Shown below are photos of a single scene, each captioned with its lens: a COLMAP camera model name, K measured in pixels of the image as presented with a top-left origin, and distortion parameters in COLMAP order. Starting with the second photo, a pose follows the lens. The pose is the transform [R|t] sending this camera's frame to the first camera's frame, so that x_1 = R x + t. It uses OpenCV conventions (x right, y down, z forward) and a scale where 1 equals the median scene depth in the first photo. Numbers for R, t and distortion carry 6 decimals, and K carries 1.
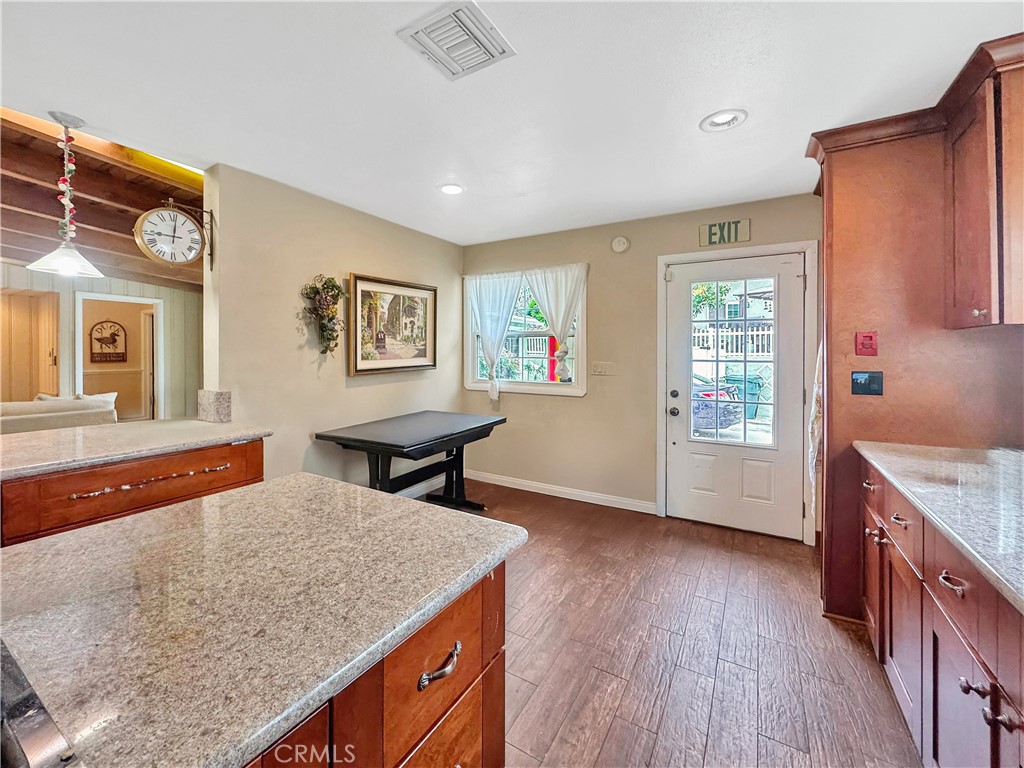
lens RADIAL K [[418.4, 0, 514.1], [0, 418.4, 379.6], [0, 0, 1]] dist [0.000192, -0.000288]
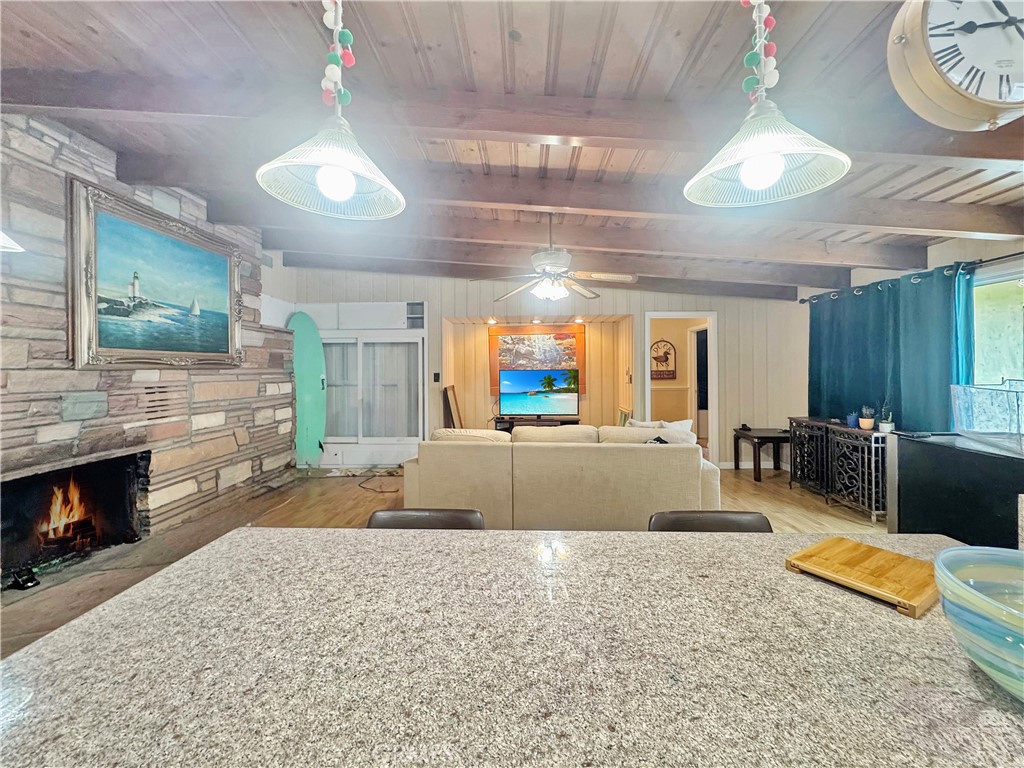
lens RADIAL K [[418.4, 0, 514.1], [0, 418.4, 379.6], [0, 0, 1]] dist [0.000192, -0.000288]
pose [[0.482803, 0.009837, -0.875674, -0.230739], [-0.042868, 0.999004, -0.012413, -0.012565], [0.874679, 0.043532, 0.482744, 0.170516]]
